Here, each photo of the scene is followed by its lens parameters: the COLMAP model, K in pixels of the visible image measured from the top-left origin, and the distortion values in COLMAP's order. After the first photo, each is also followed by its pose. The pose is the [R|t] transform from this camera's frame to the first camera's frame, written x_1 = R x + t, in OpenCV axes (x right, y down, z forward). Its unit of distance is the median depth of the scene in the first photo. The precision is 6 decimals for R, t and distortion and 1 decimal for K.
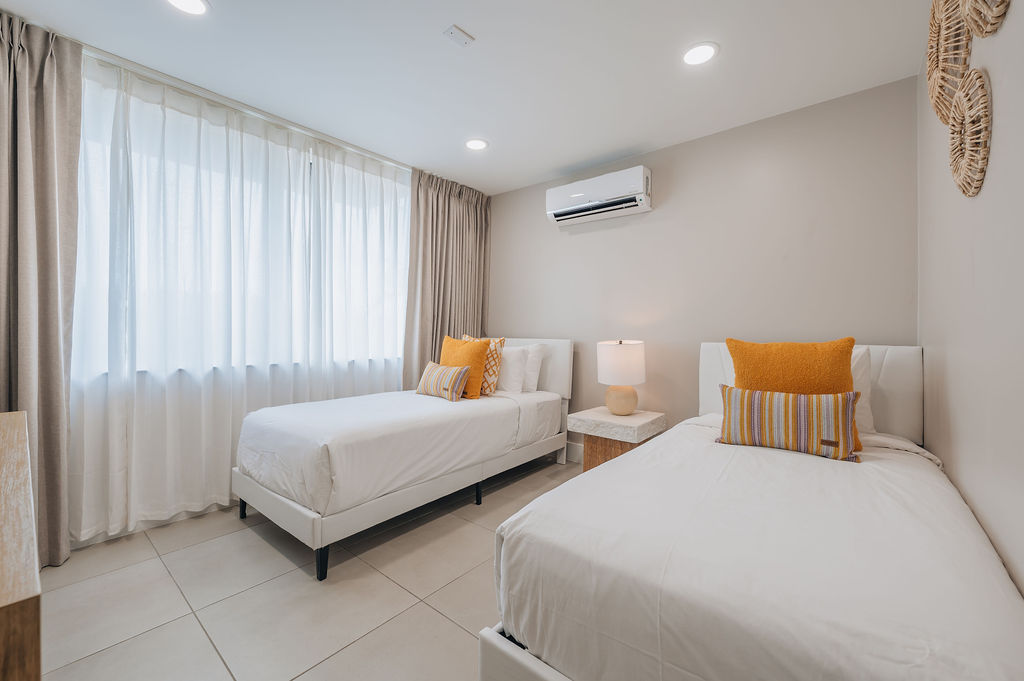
lens RADIAL K [[412.2, 0, 513.9], [0, 412.2, 330.7], [0, 0, 1]] dist [-0.000297, 0.000110]
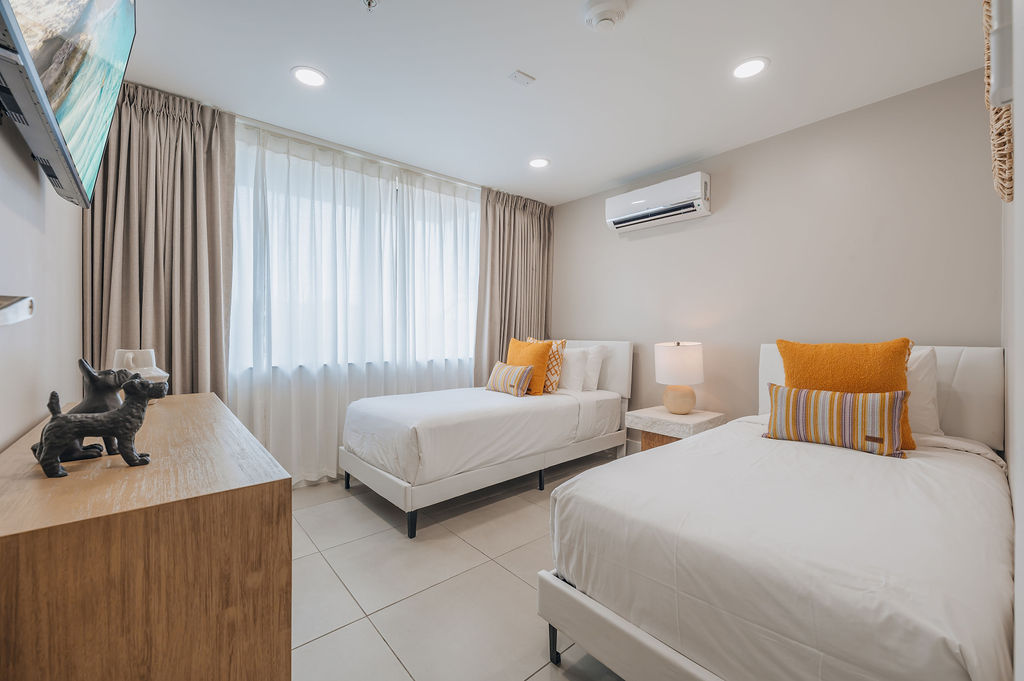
lens RADIAL K [[412.2, 0, 513.9], [0, 412.2, 330.7], [0, 0, 1]] dist [-0.000297, 0.000110]
pose [[0.986977, -0.005566, -0.160765, 0.024143], [0.004500, 0.999965, -0.006997, 0.000589], [0.160798, 0.006183, 0.986968, -0.122590]]
